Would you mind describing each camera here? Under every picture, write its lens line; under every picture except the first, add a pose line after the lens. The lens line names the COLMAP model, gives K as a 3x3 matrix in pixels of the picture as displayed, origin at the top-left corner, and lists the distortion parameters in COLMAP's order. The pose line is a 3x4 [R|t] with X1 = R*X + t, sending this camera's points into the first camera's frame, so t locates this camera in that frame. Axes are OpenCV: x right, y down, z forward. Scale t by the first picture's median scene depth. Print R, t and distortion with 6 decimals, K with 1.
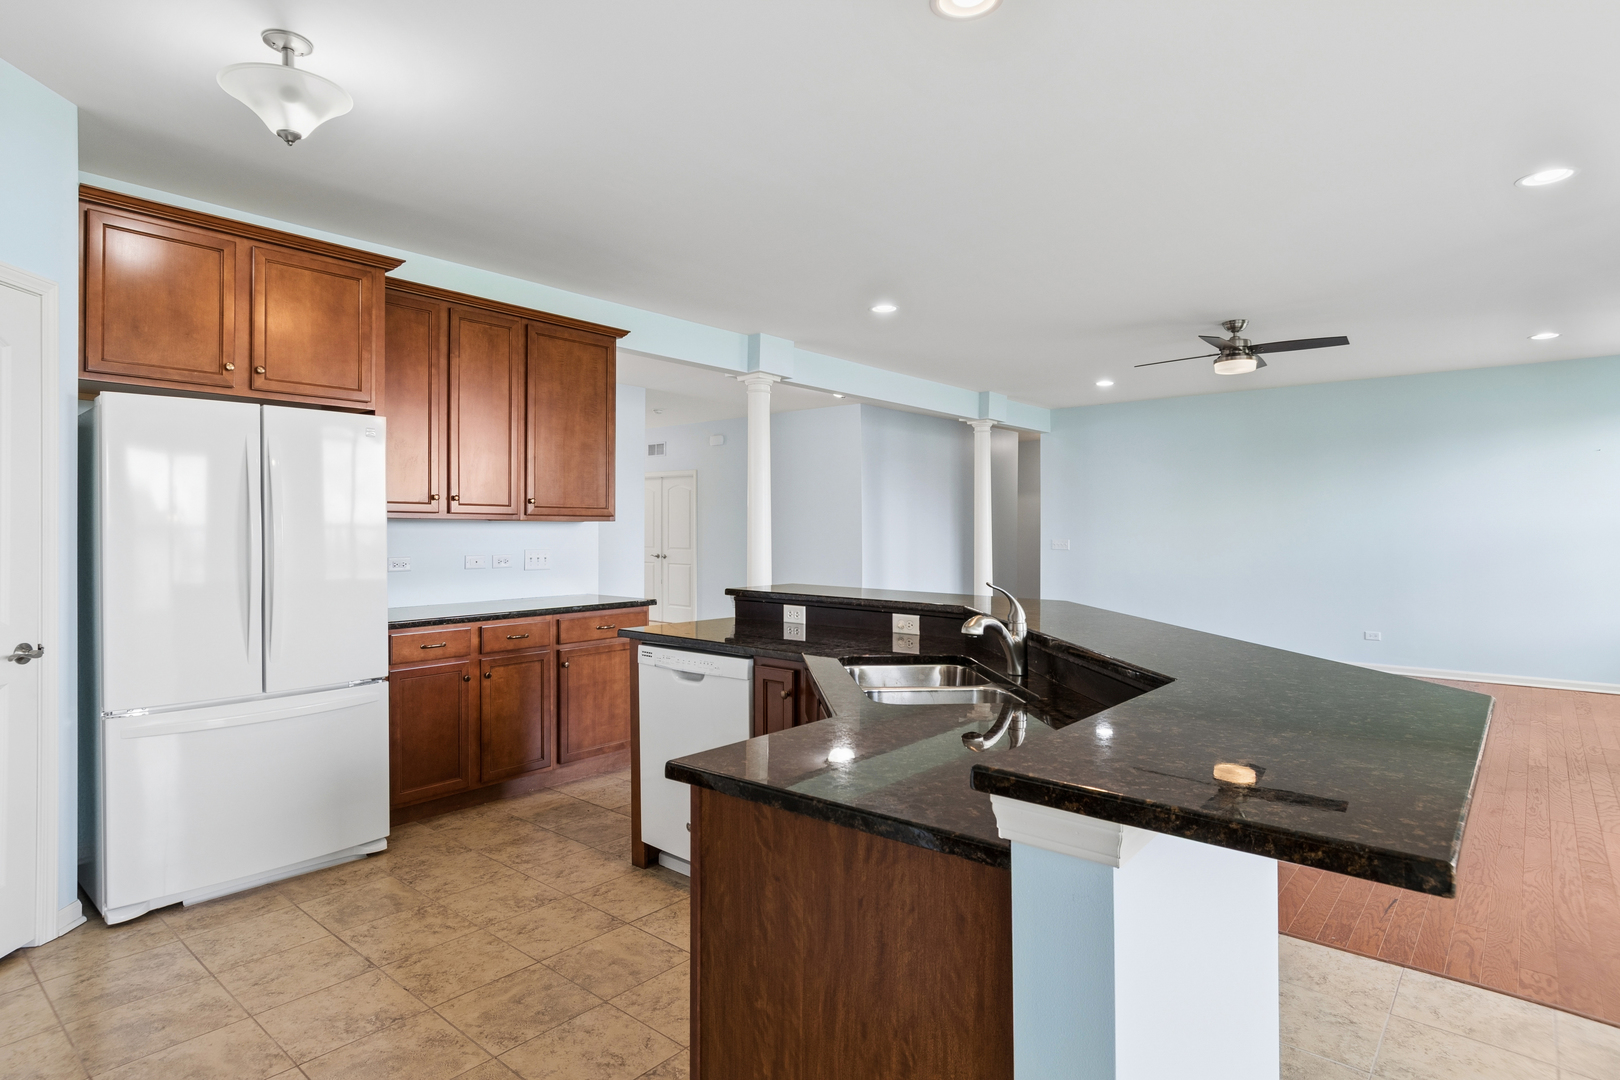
lens RADIAL K [[856.3, 0, 810.4], [0, 856.3, 534.0], [0, 0, 1]] dist [0.000518, -0.000390]
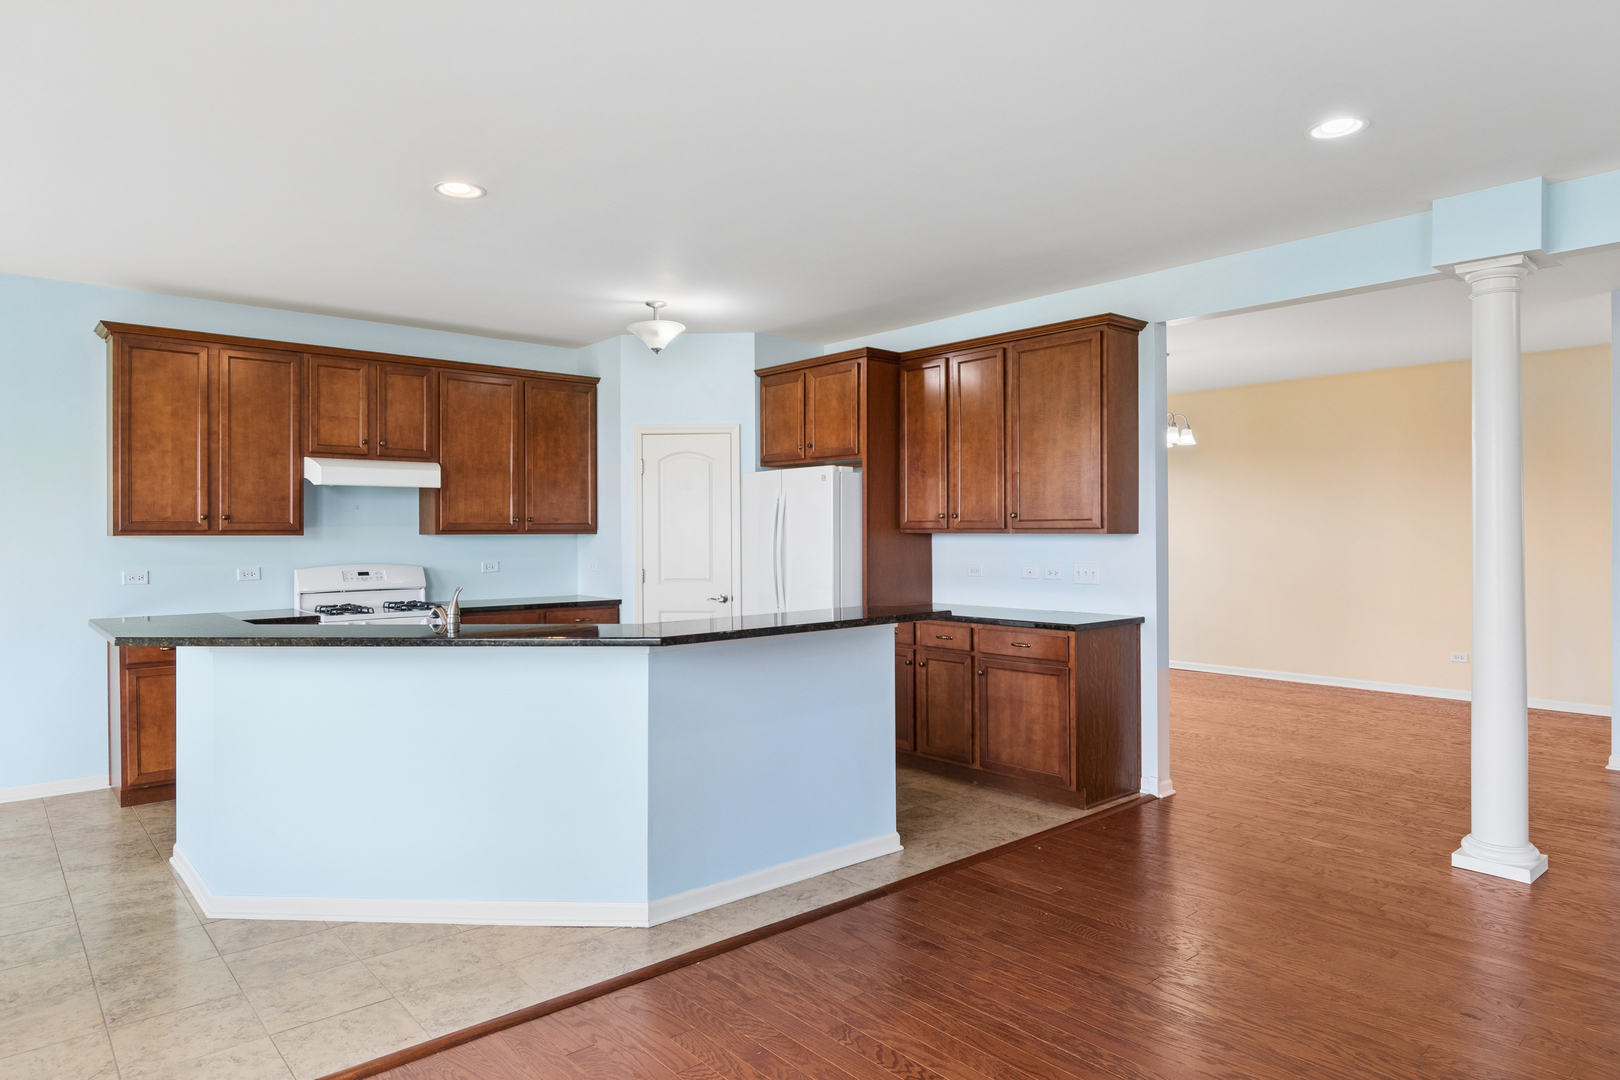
lens RADIAL K [[978.6, 0, 810.0], [0, 978.6, 540.0], [0, 0, 1]] dist [-0.015783, -0.000439]
pose [[-0.155095, 0.005019, -0.987887, 0.890769], [-0.000189, 0.999987, 0.005111, -0.014914], [0.987900, 0.000980, -0.155092, 0.944917]]
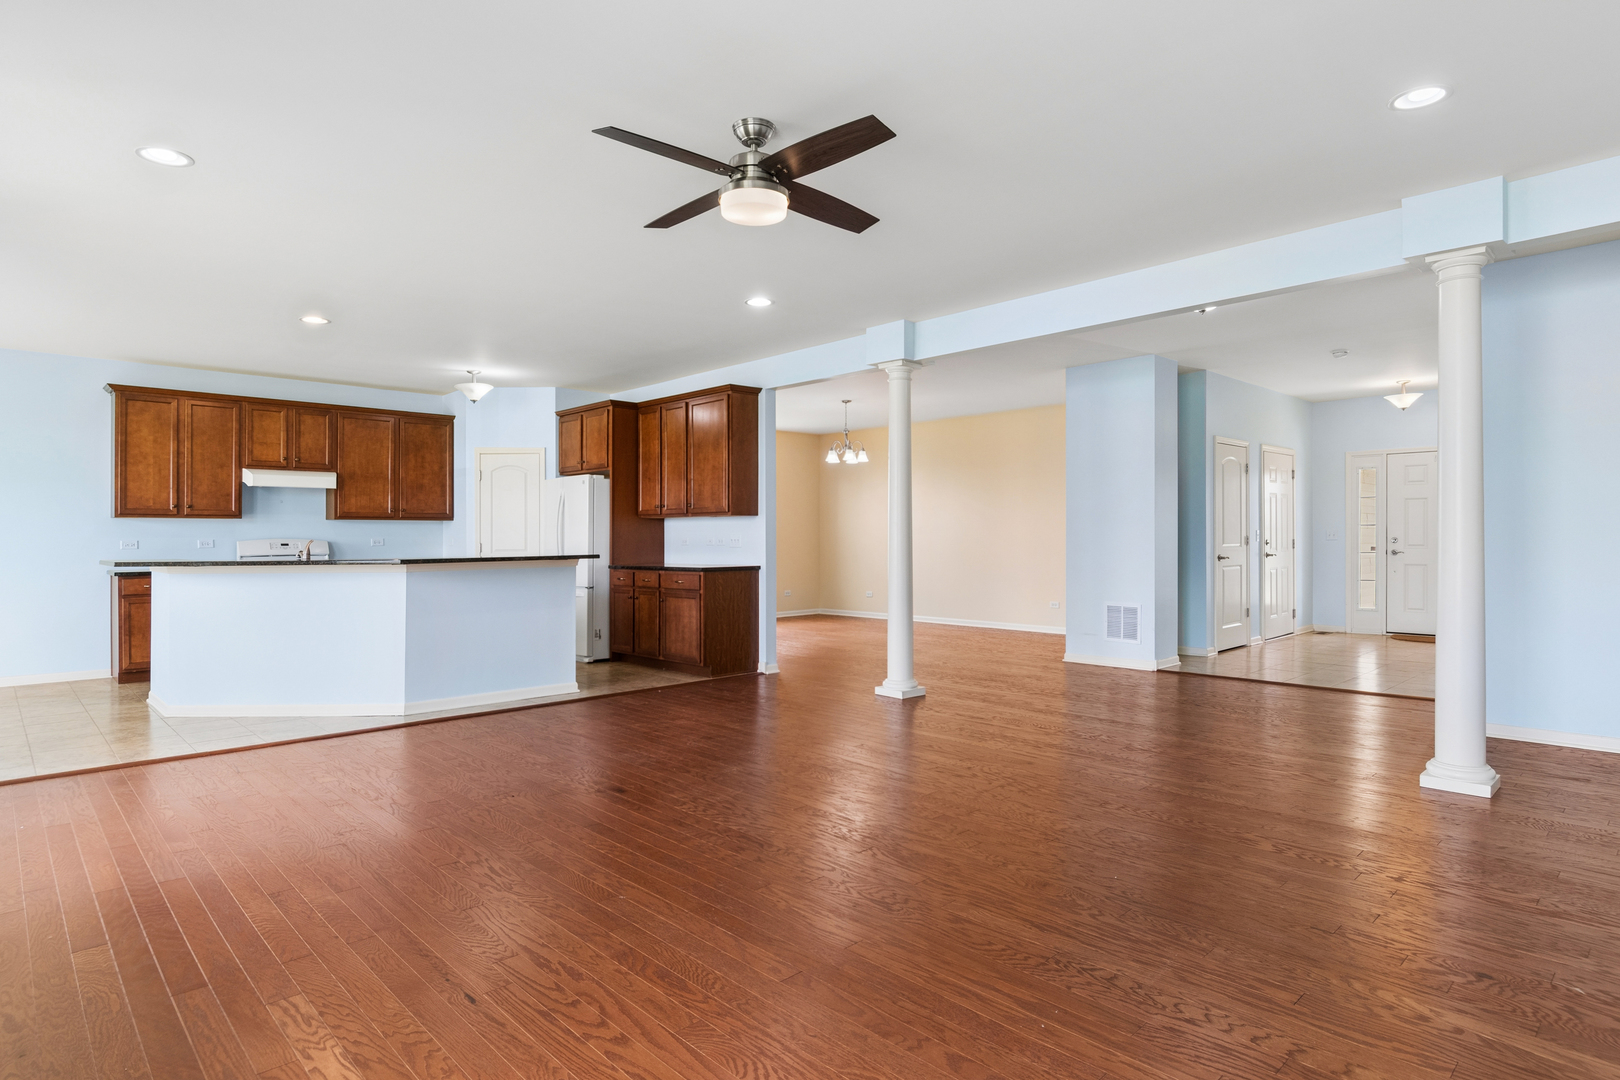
lens RADIAL K [[877.1, 0, 813.7], [0, 877.1, 534.3], [0, 0, 1]] dist [0.002970, -0.015943]
pose [[-0.104340, -0.005677, -0.994525, 1.379490], [0.001778, 0.999981, -0.005895, 0.029673], [0.994540, -0.002383, -0.104328, 1.430797]]
